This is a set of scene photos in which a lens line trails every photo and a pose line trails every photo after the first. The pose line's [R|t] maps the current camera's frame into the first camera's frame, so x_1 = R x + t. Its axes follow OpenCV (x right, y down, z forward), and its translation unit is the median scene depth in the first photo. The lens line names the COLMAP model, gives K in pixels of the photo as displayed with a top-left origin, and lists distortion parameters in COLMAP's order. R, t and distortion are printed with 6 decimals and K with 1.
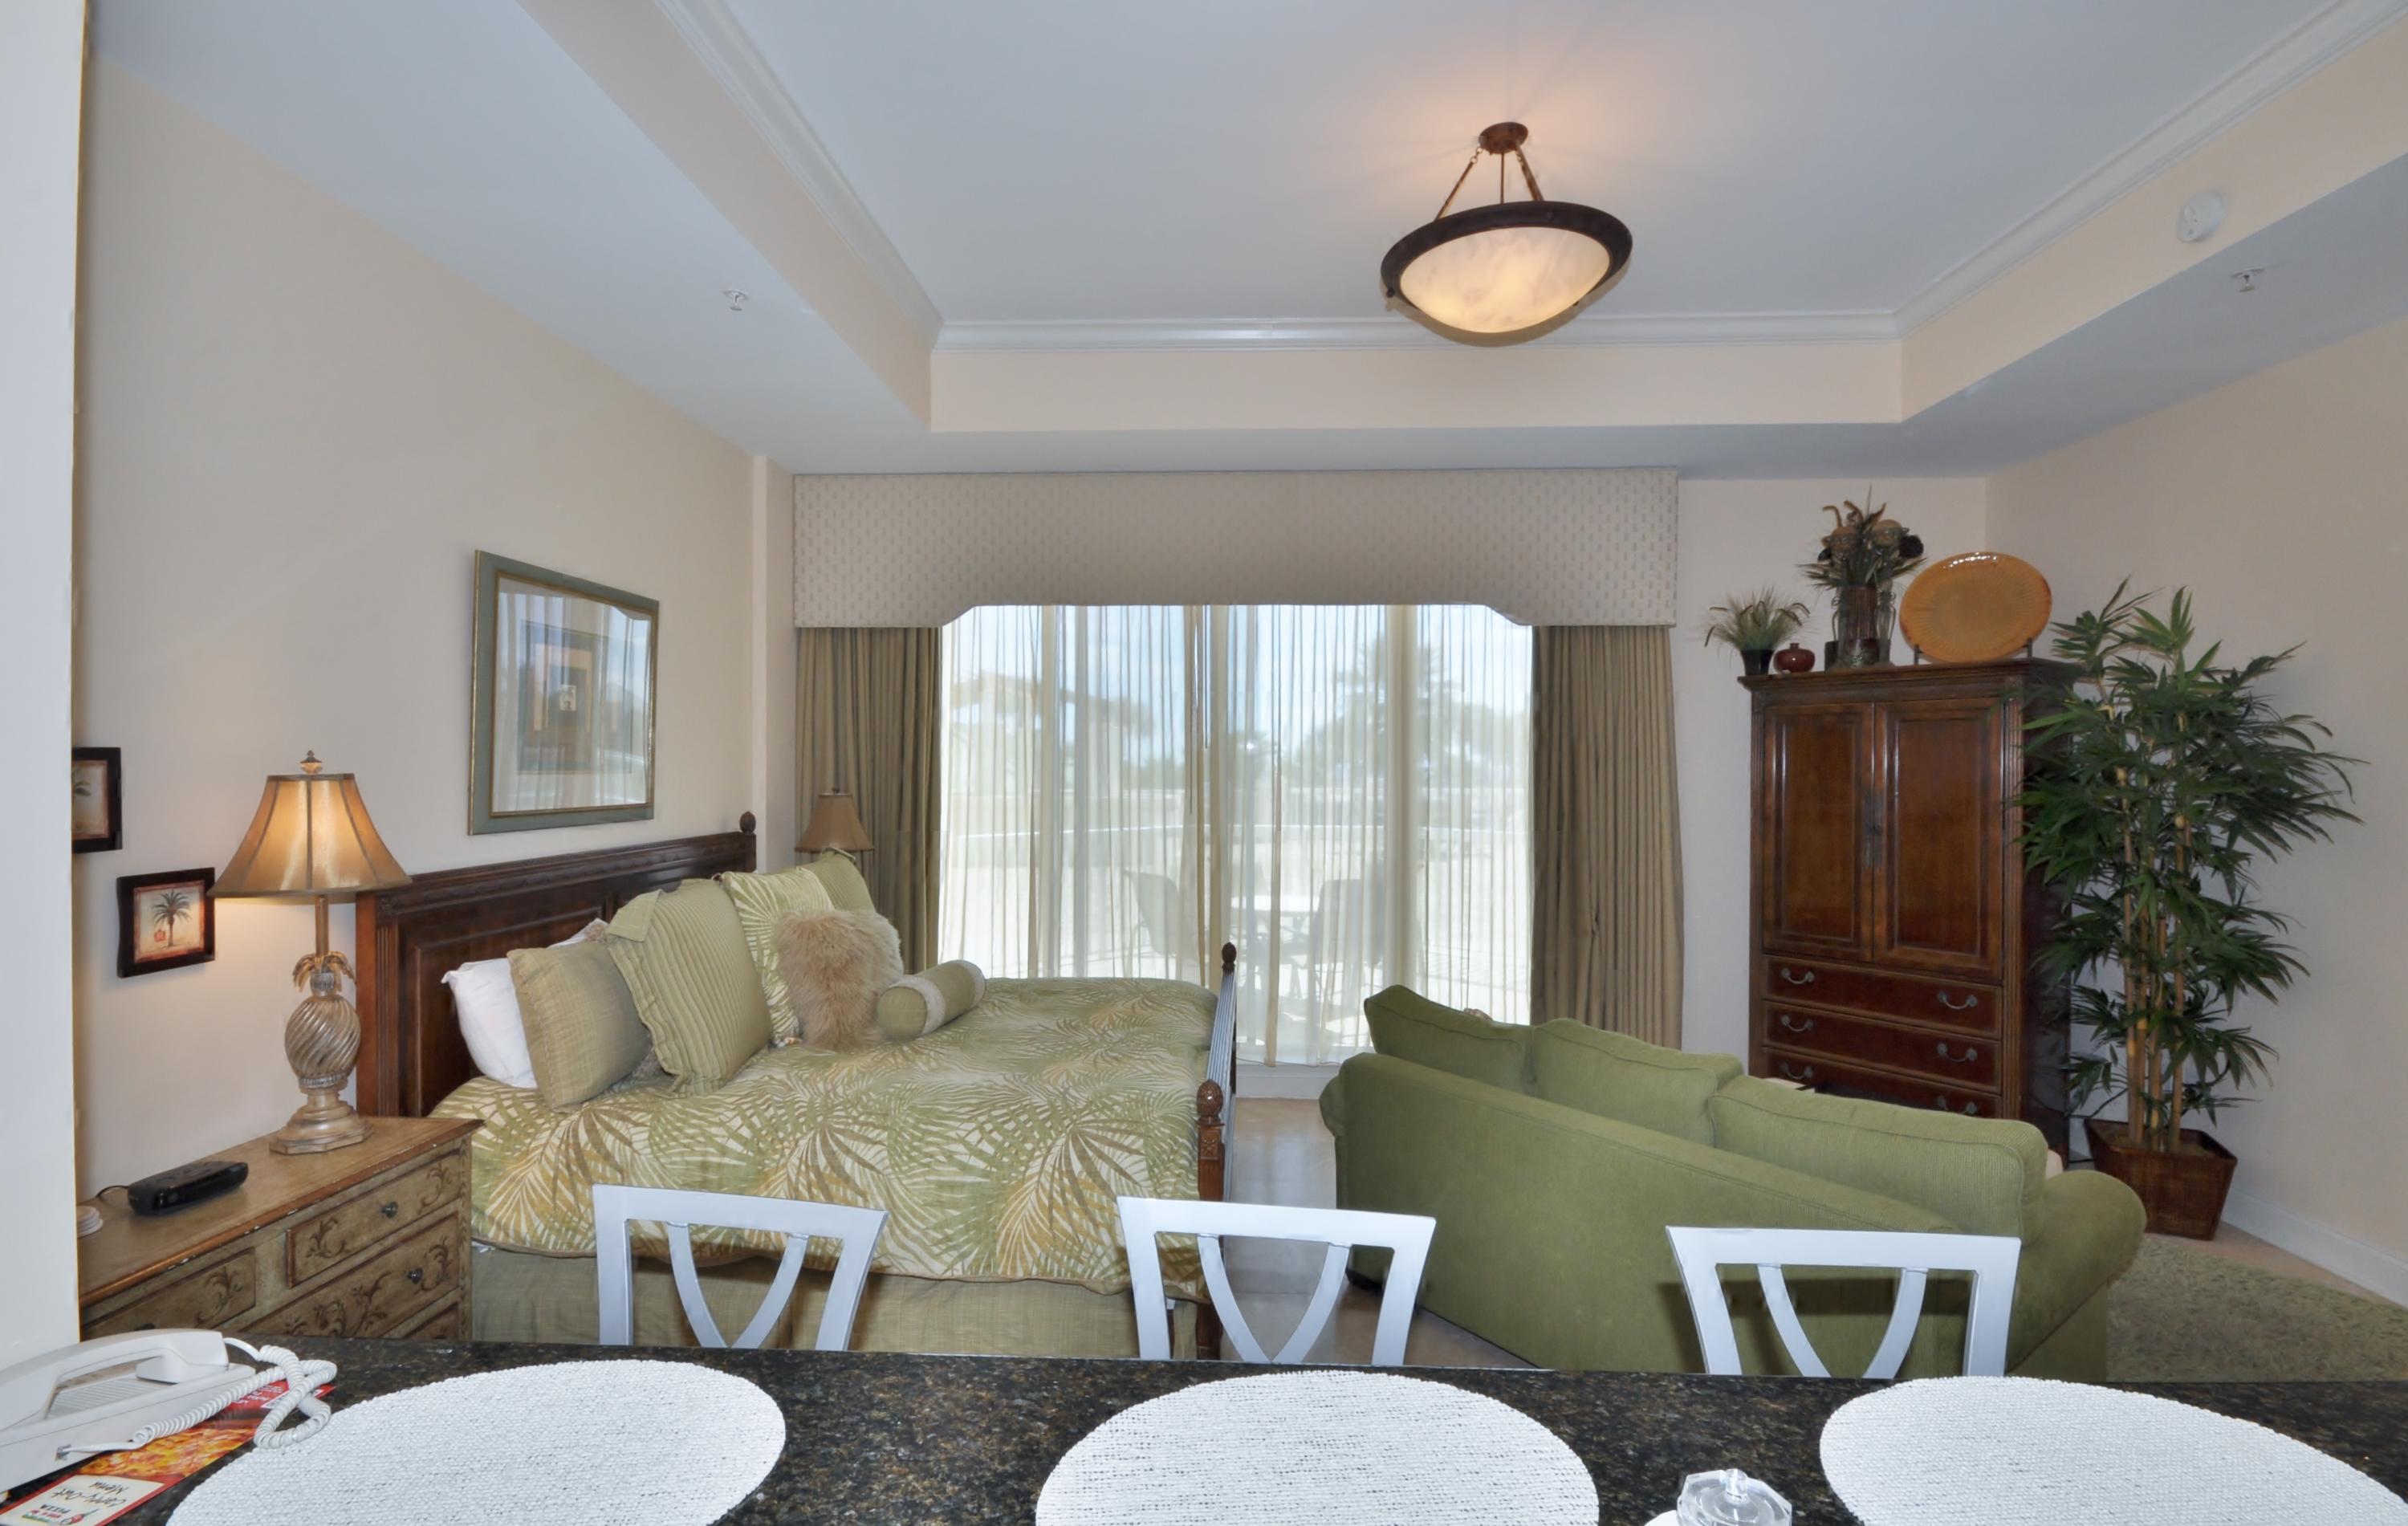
lens RADIAL K [[1104.0, 0, 1197.6], [0, 1104.0, 768.5], [0, 0, 1]] dist [-0.000349, -0.000453]
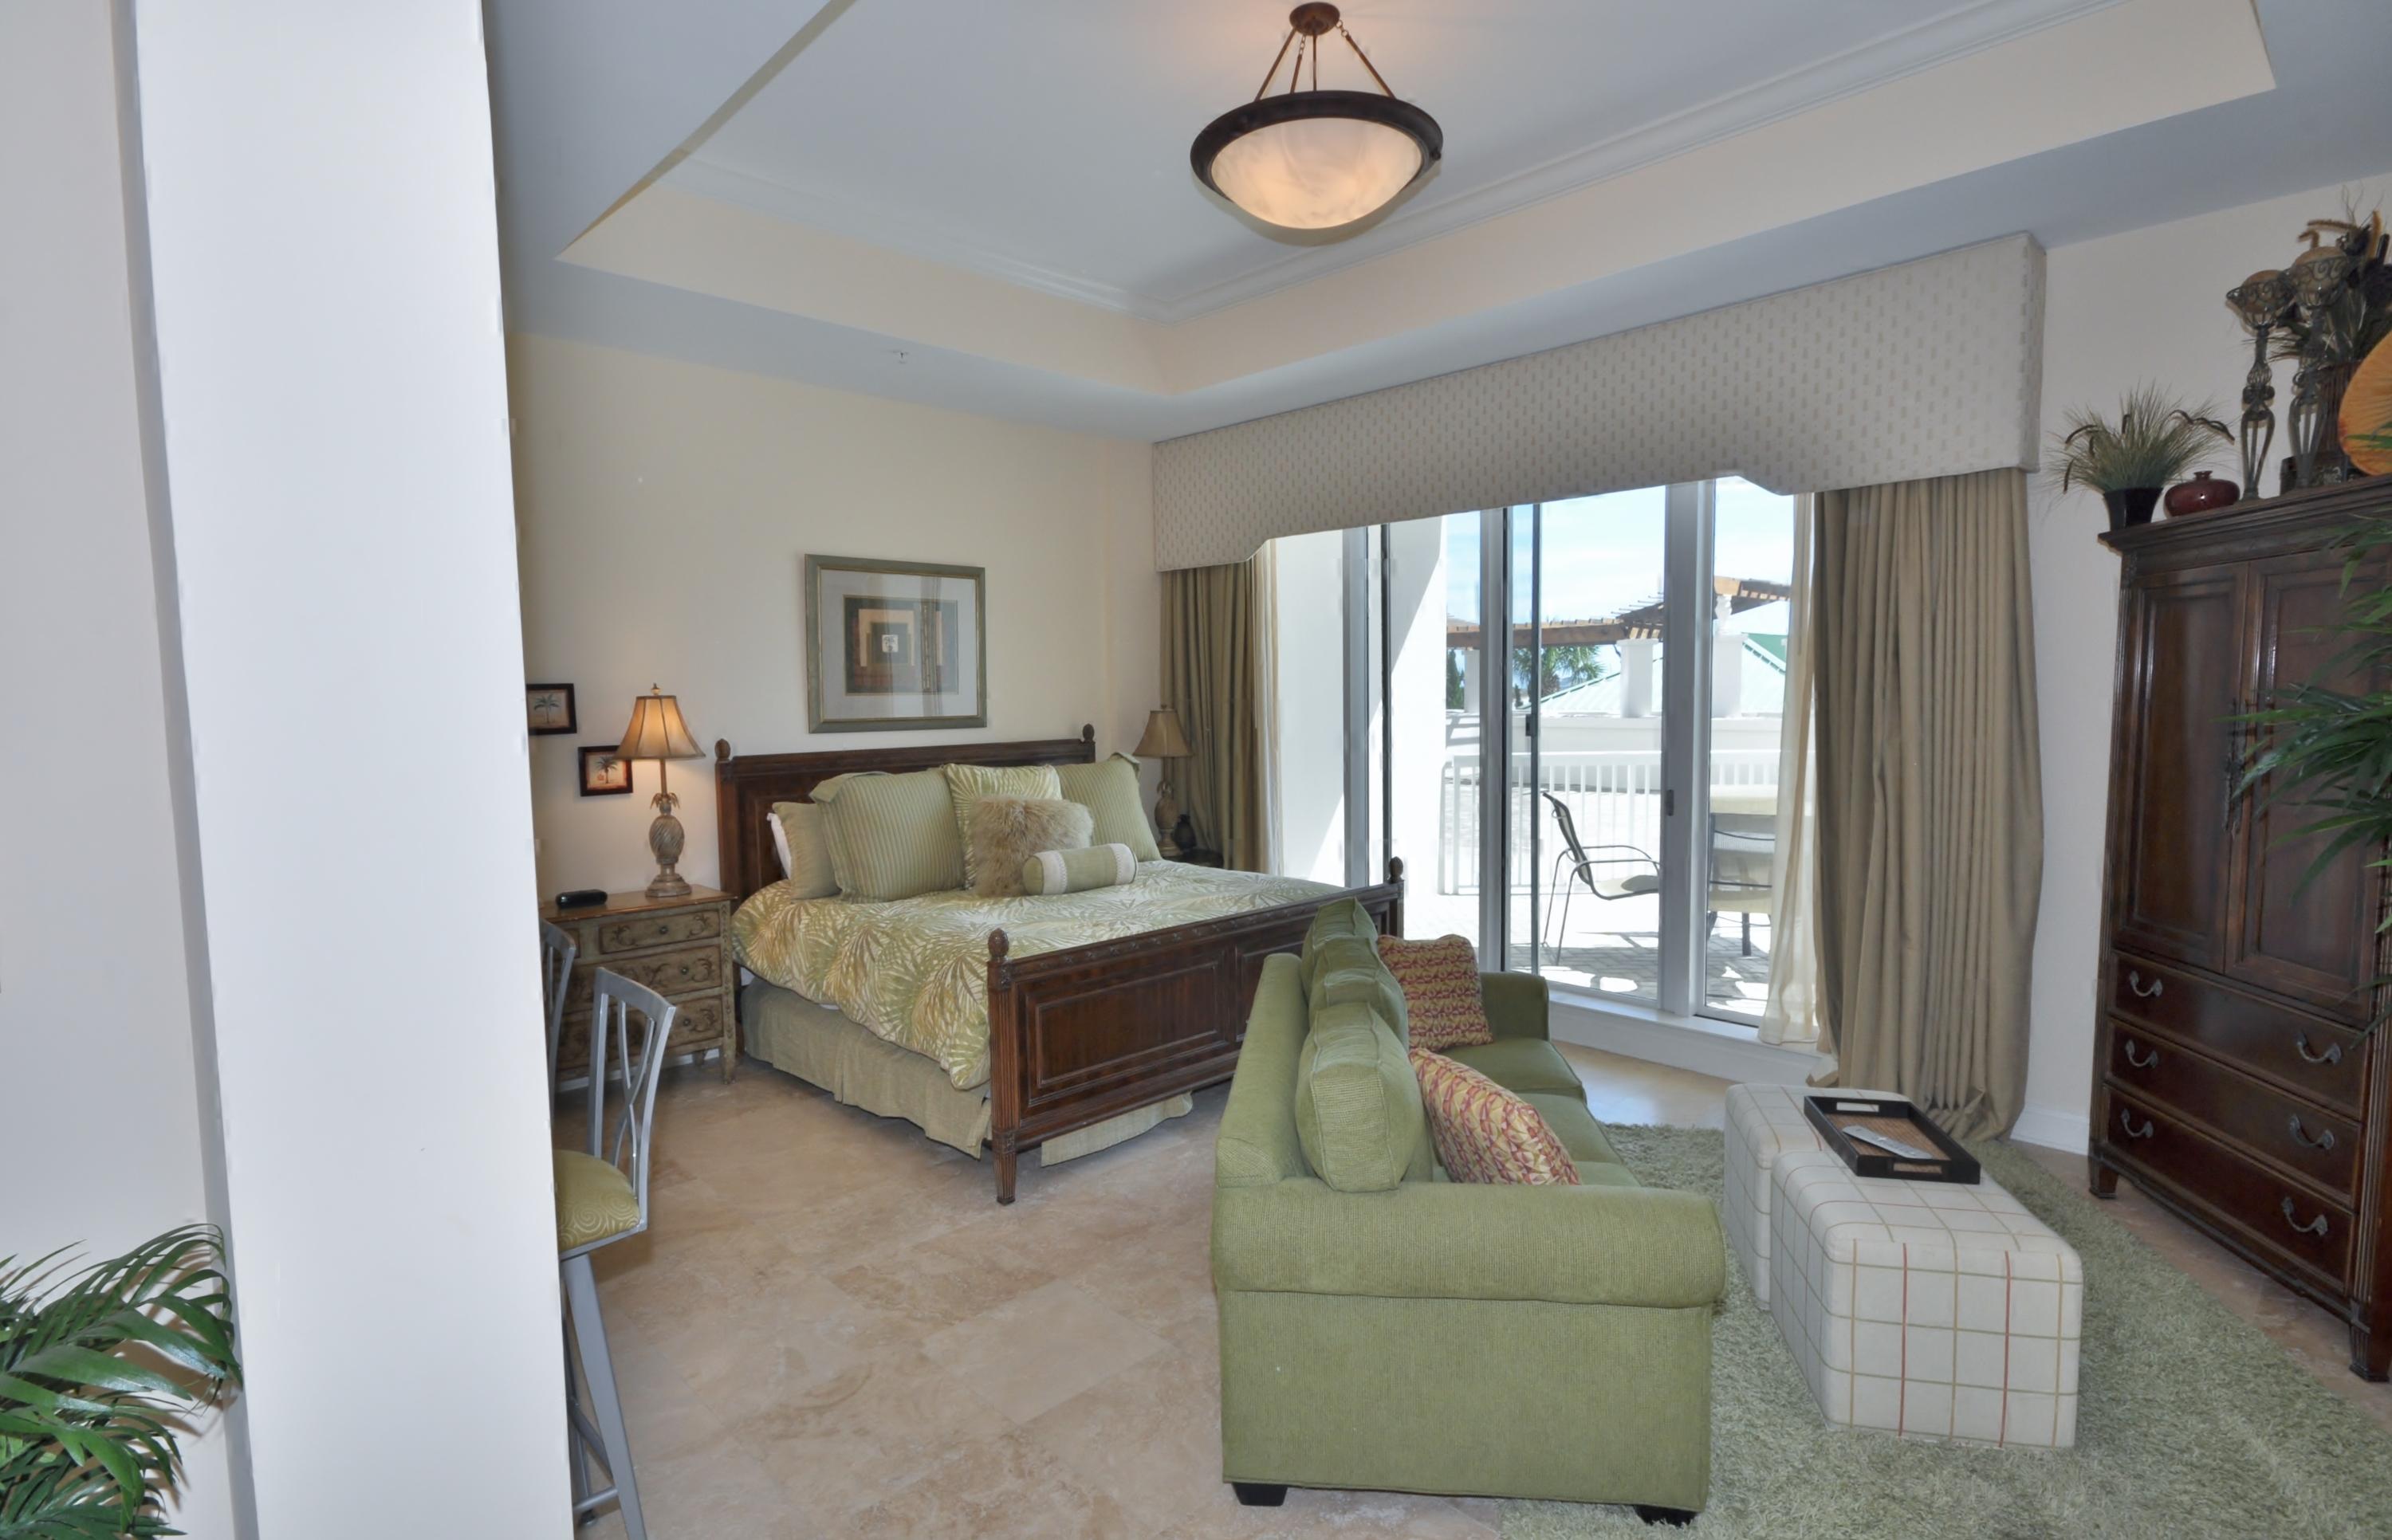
lens RADIAL K [[1159.7, 0, 1180.5], [0, 1159.7, 778.1], [0, 0, 1]] dist [0.006880, 0.000099]
pose [[0.720927, 0.041327, -0.691778, 0.651028], [0.012484, 0.997284, 0.072588, 0.006957], [0.692898, -0.060967, 0.718453, 0.113014]]
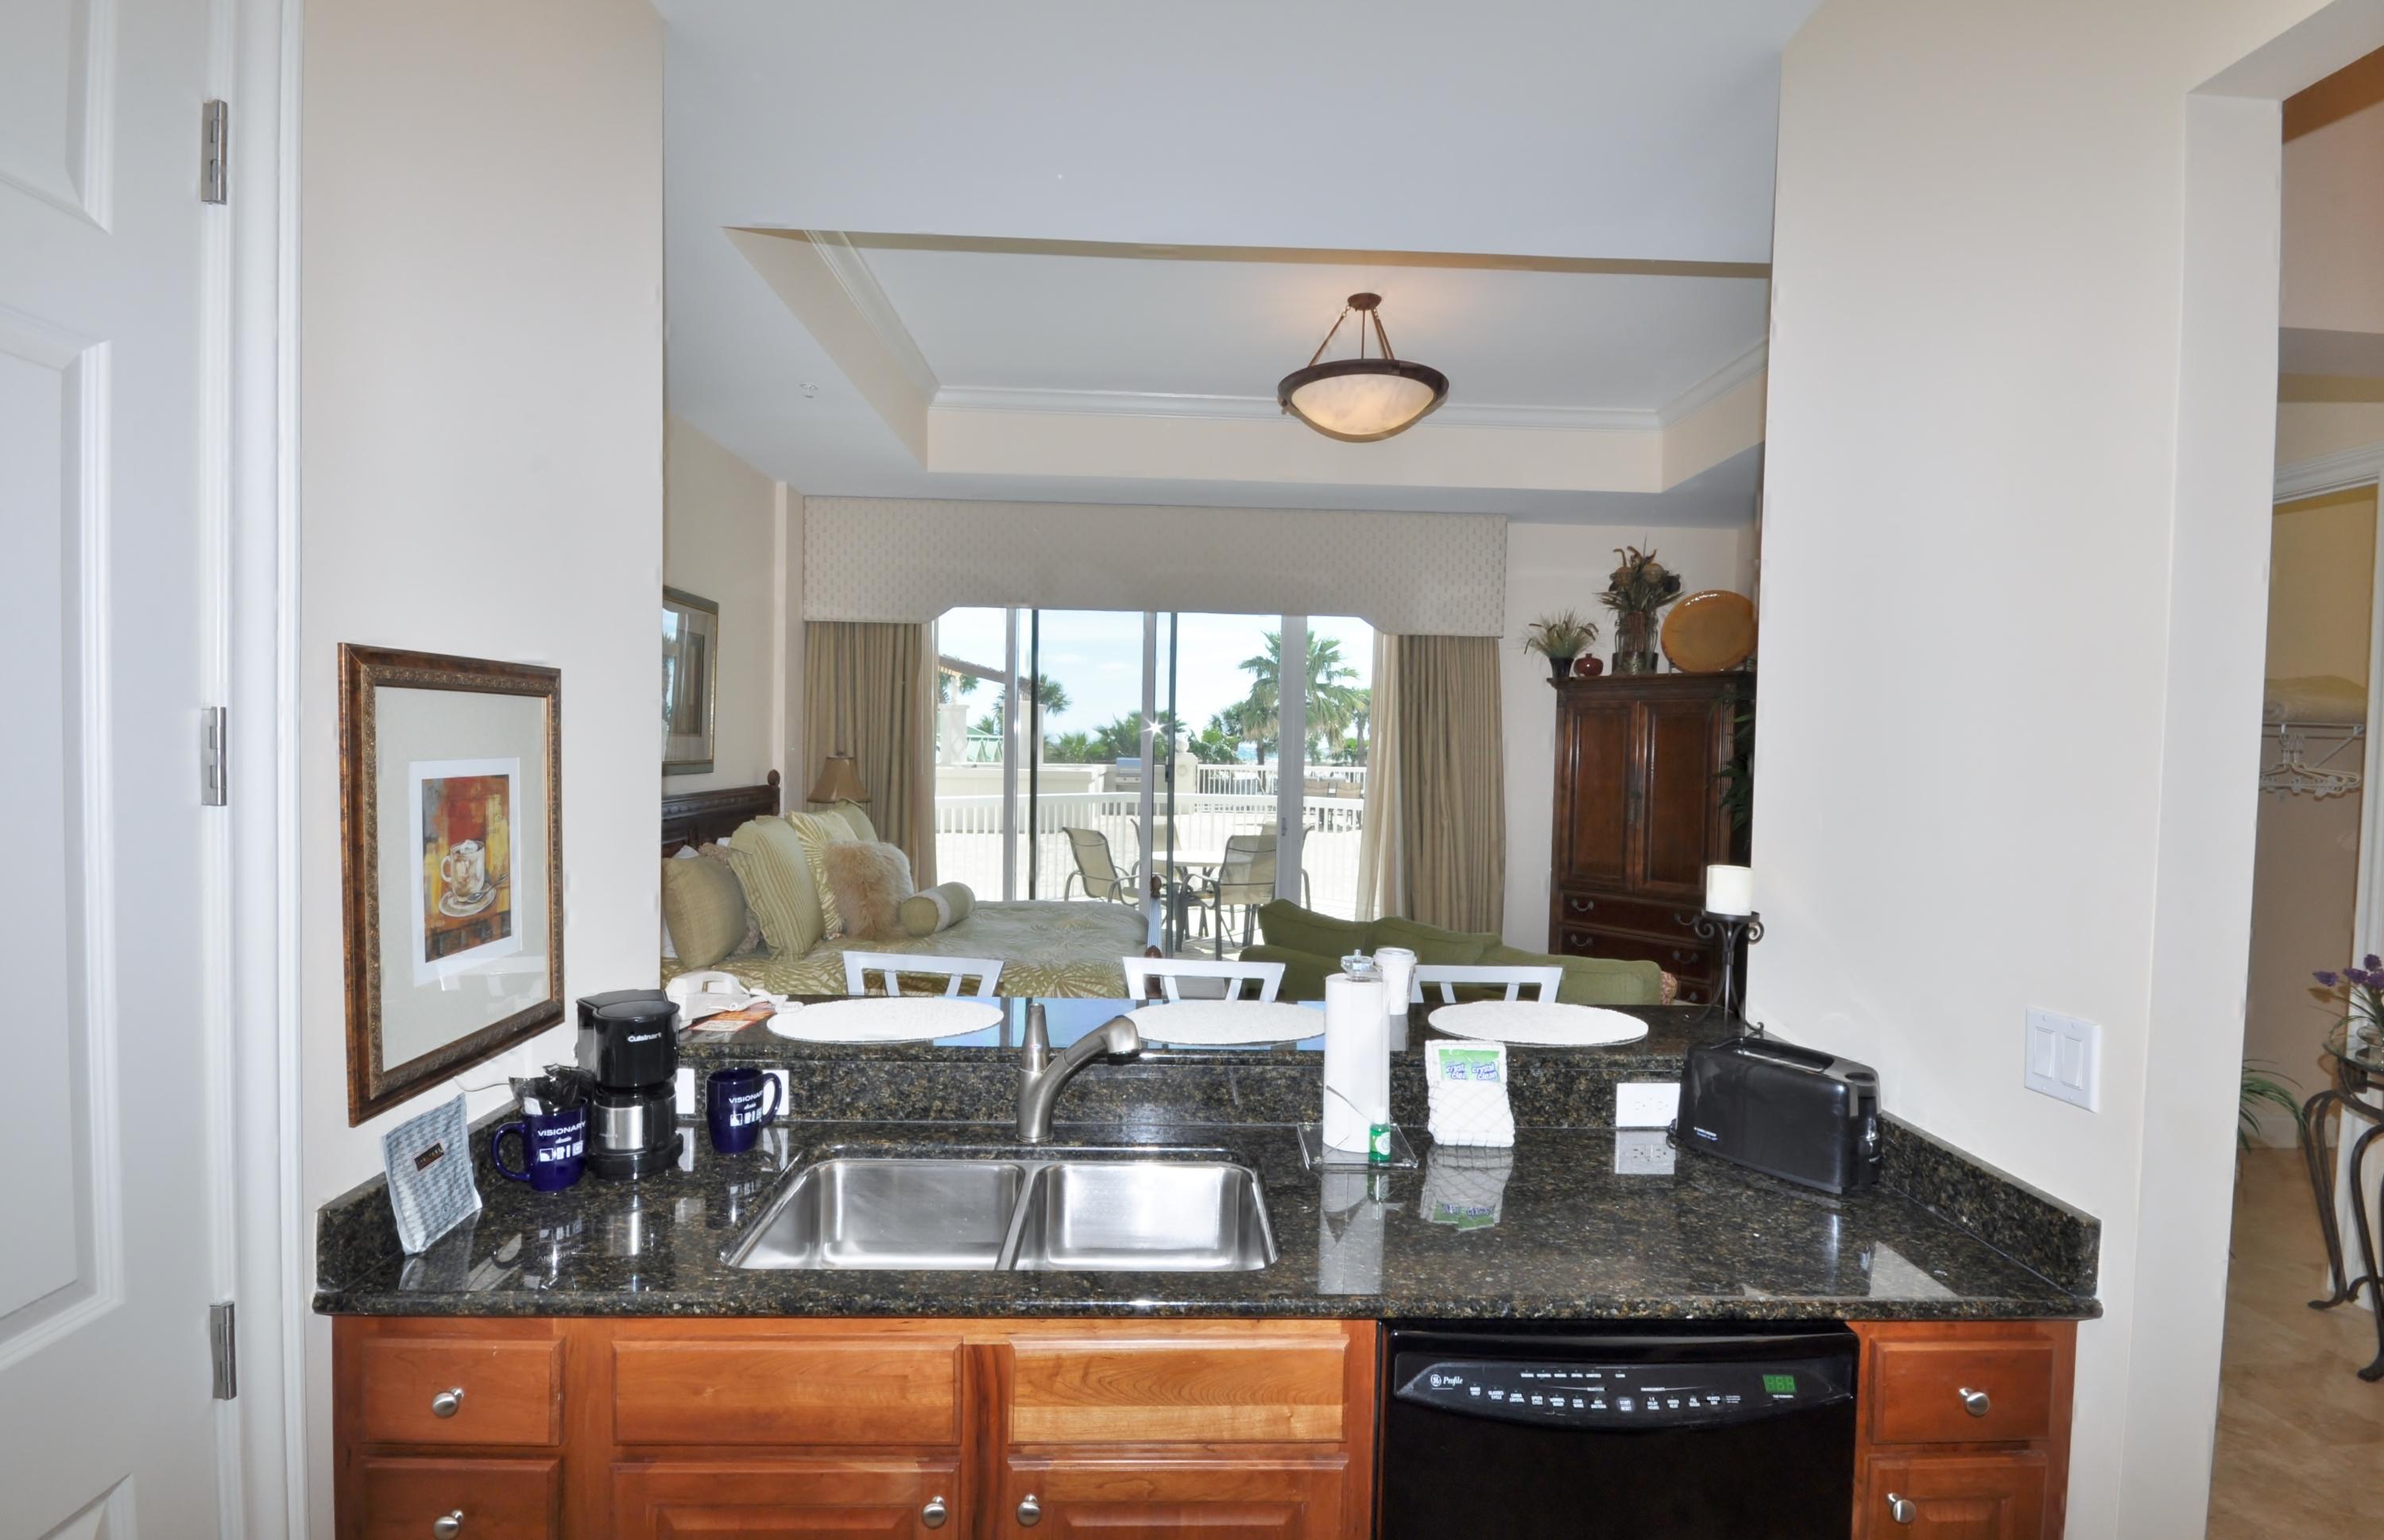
lens RADIAL K [[1063.9, 0, 1182.1], [0, 1063.9, 778.9], [0, 0, 1]] dist [0.001677, 0.000180]
pose [[0.997427, 0.014507, 0.070205, -0.031801], [-0.016632, 0.999418, 0.029790, 0.006597], [-0.069732, -0.030881, 0.997088, -0.256999]]
